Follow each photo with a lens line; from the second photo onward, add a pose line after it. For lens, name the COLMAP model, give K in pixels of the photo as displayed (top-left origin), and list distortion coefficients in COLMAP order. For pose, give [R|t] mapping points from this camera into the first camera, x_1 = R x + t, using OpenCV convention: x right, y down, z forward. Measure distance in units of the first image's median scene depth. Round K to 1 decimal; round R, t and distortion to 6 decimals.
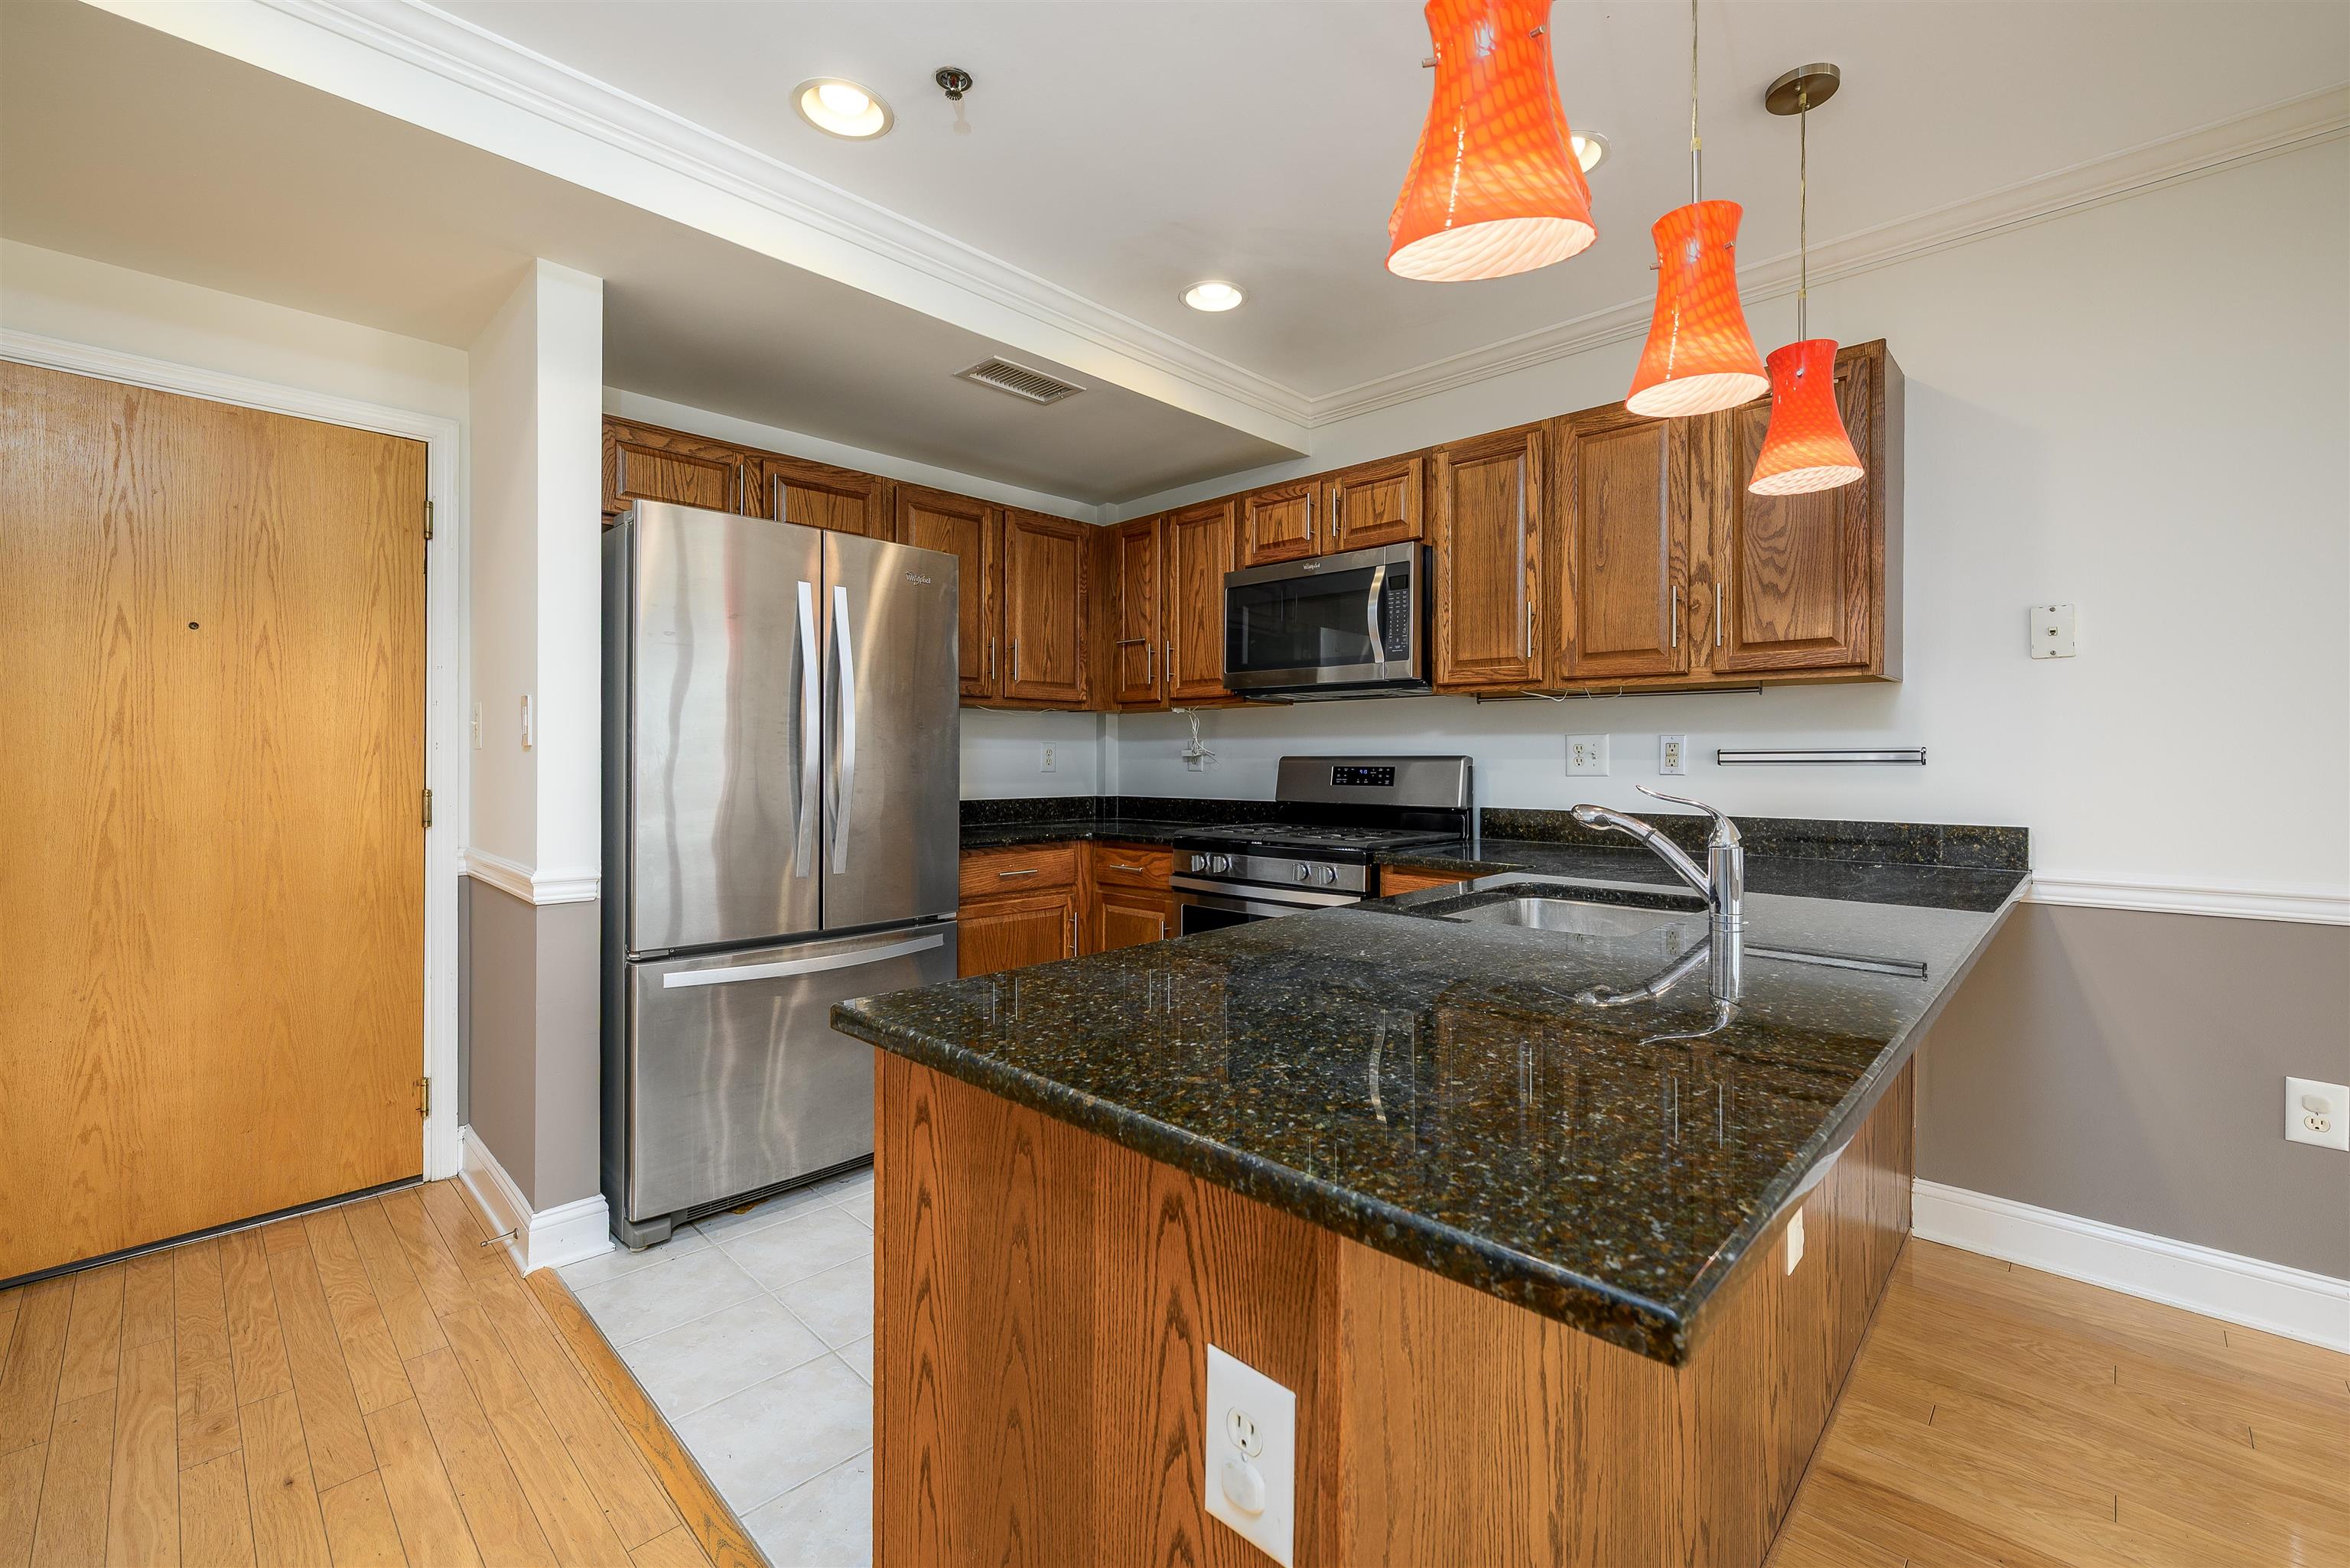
lens RADIAL K [[984.7, 0, 1175.9], [0, 984.7, 753.0], [0, 0, 1]] dist [0.000929, 0.000068]
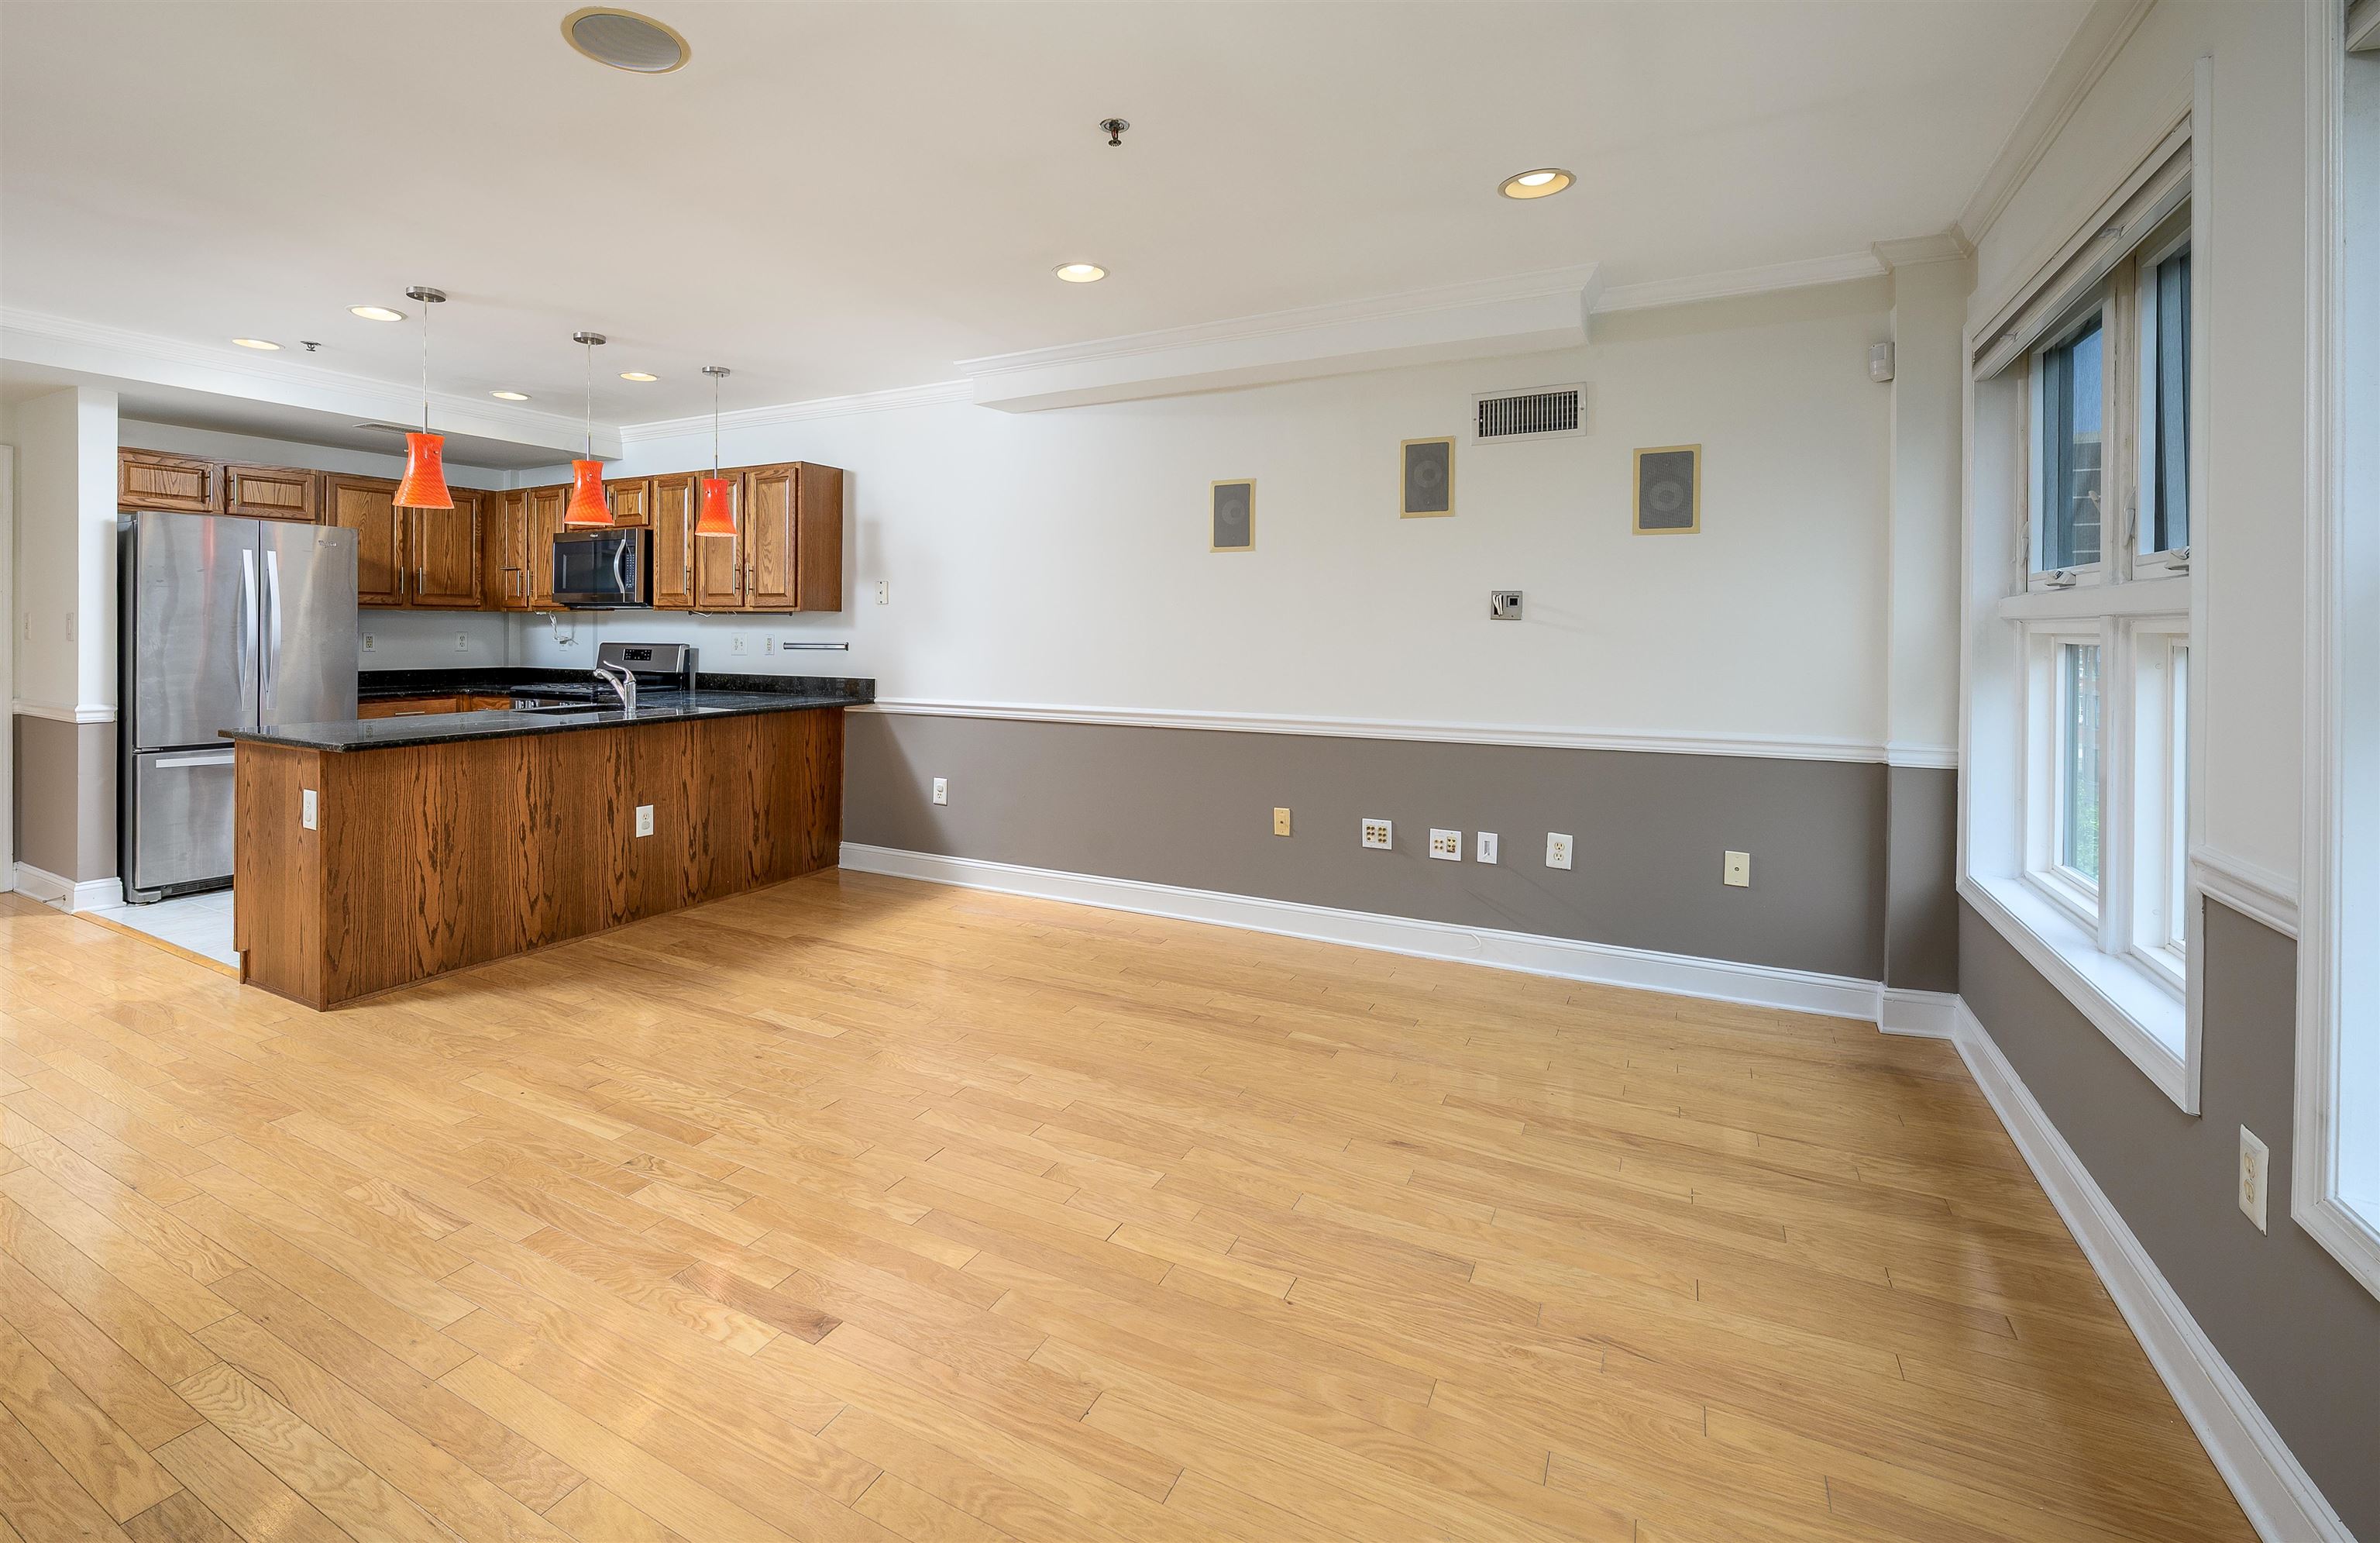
lens RADIAL K [[1050.0, 0, 1081.3], [0, 1050.0, 634.6], [0, 0, 1]] dist [-0.000783, 0.000445]
pose [[0.970384, 0.004593, 0.241522, 0.528694], [-0.006943, 0.999937, 0.008877, -0.035776], [-0.241466, -0.010290, 0.970355, -1.021235]]
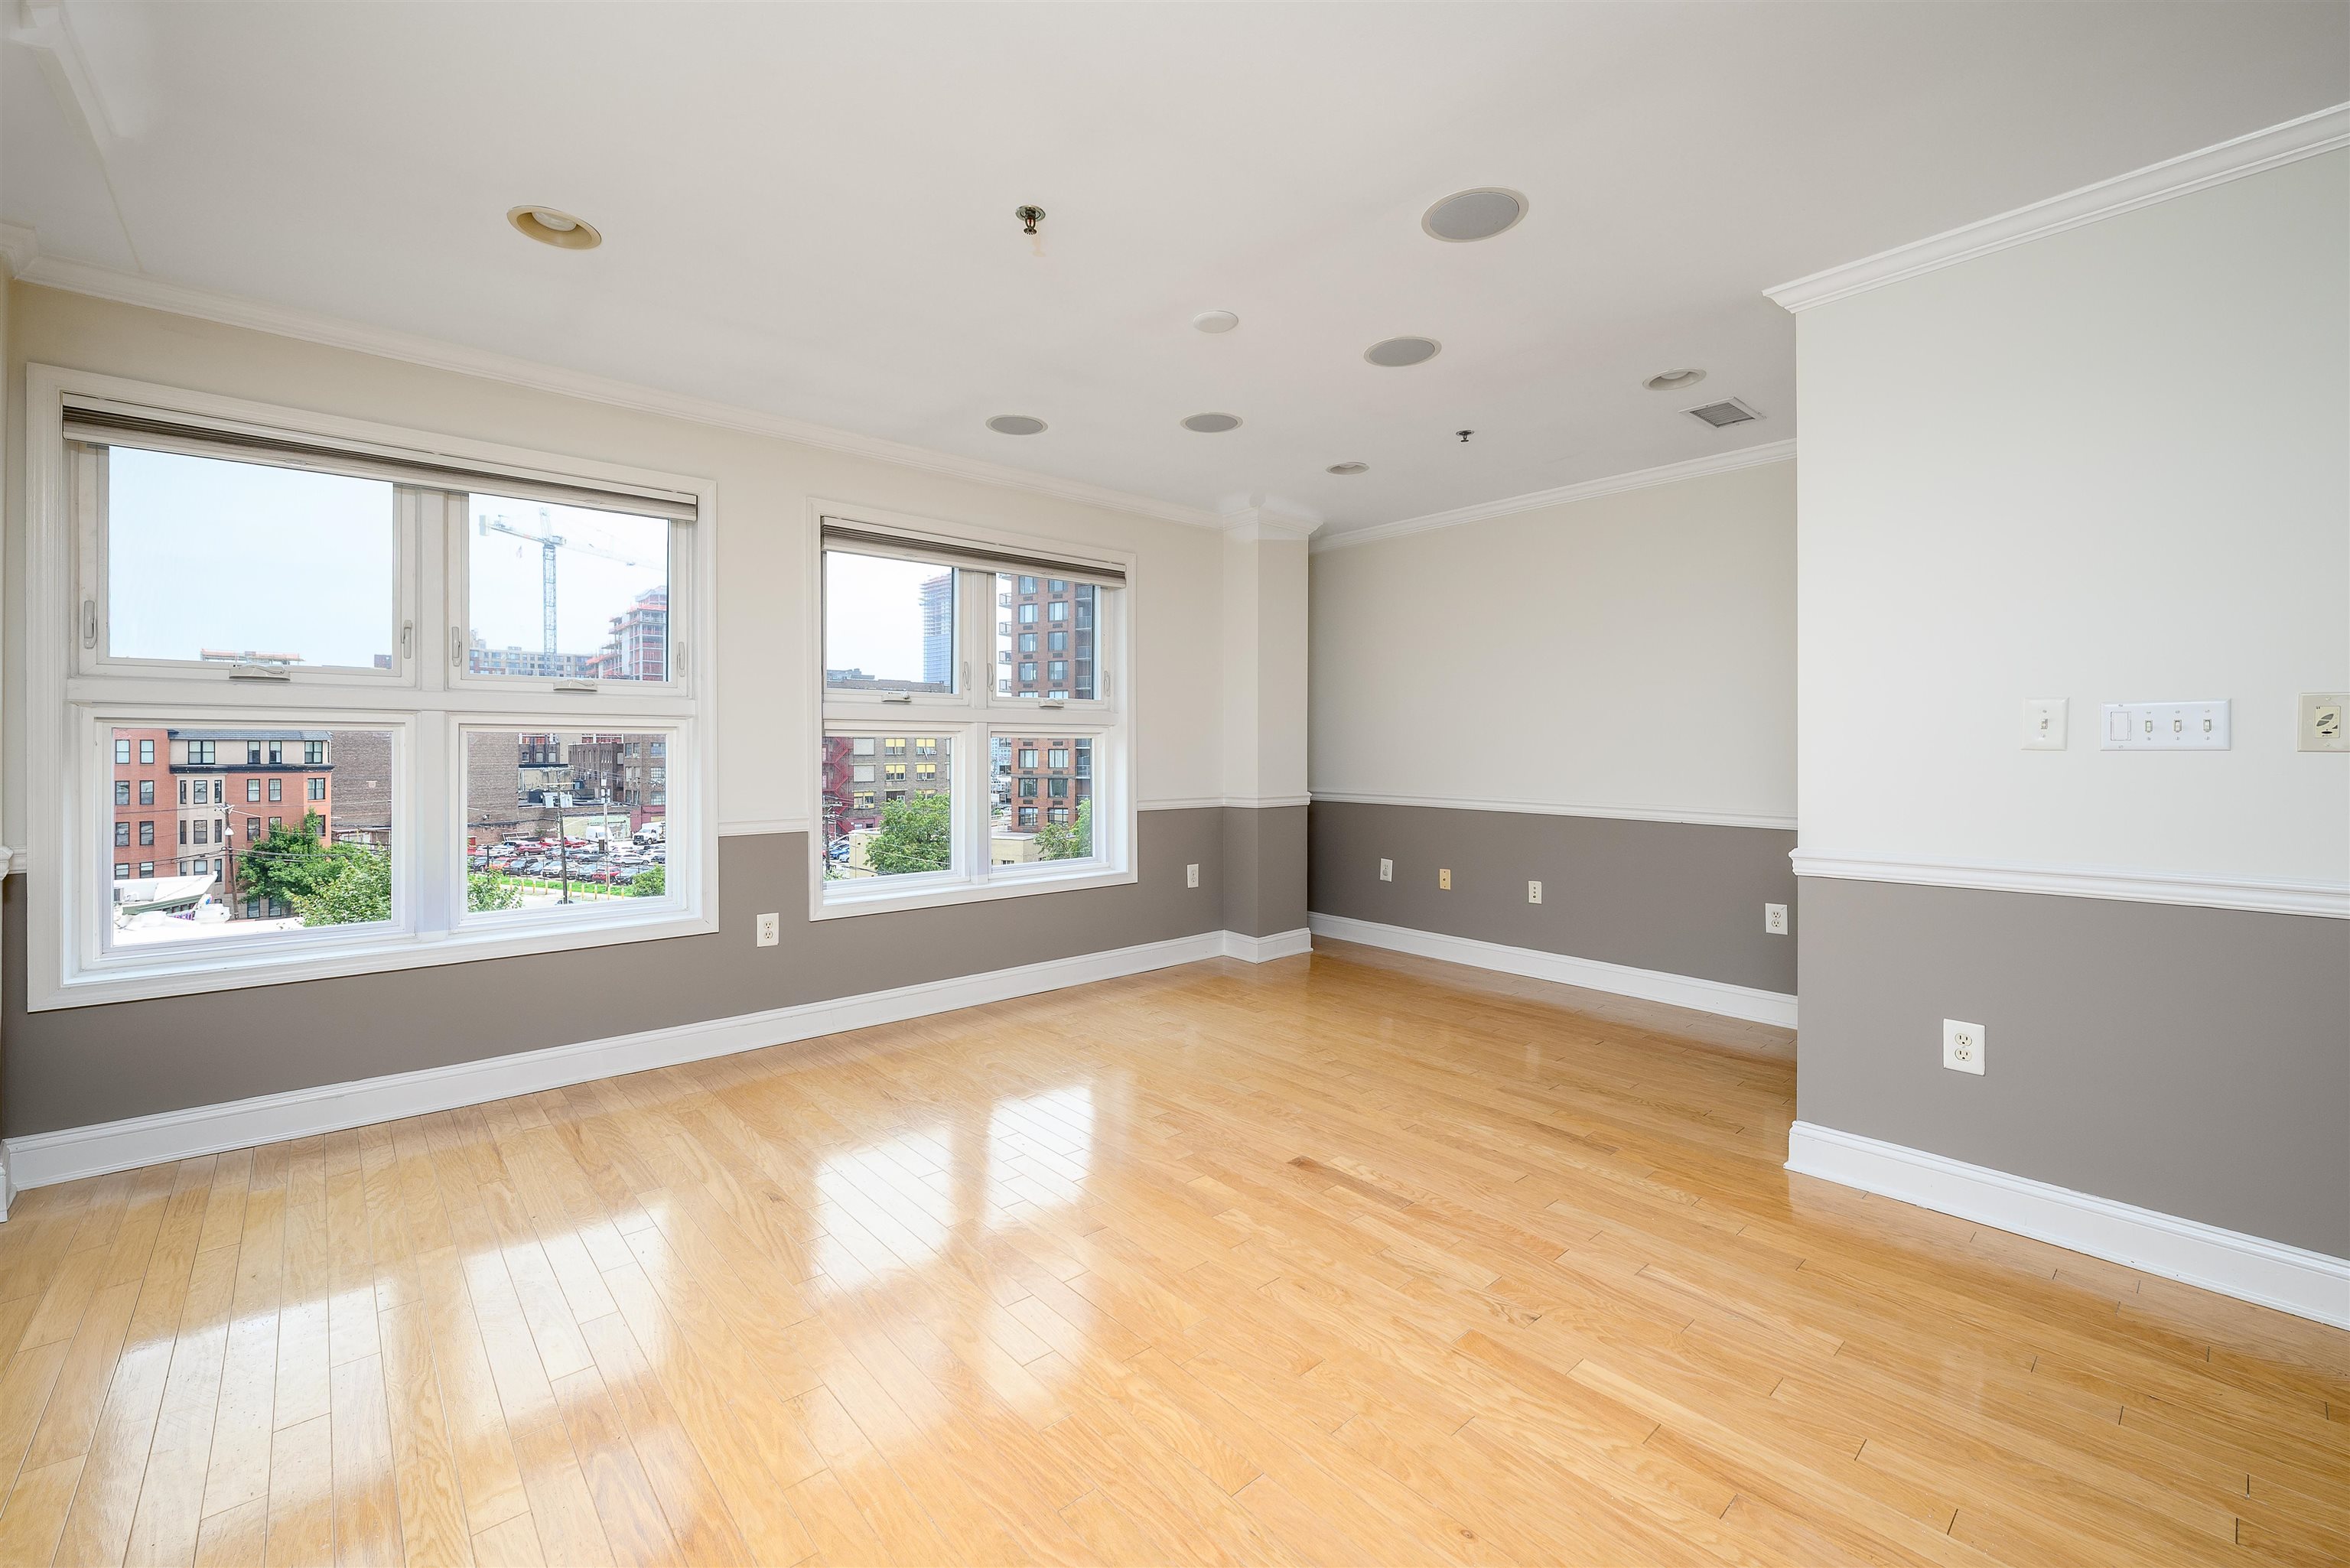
lens RADIAL K [[960.4, 0, 1173.2], [0, 960.4, 757.3], [0, 0, 1]] dist [-0.000963, -0.000458]
pose [[-0.997440, -0.001071, 0.071501, 0.582054], [-0.001098, 0.999999, -0.000335, 0.000074], [-0.071501, -0.000412, -0.997440, 0.442835]]
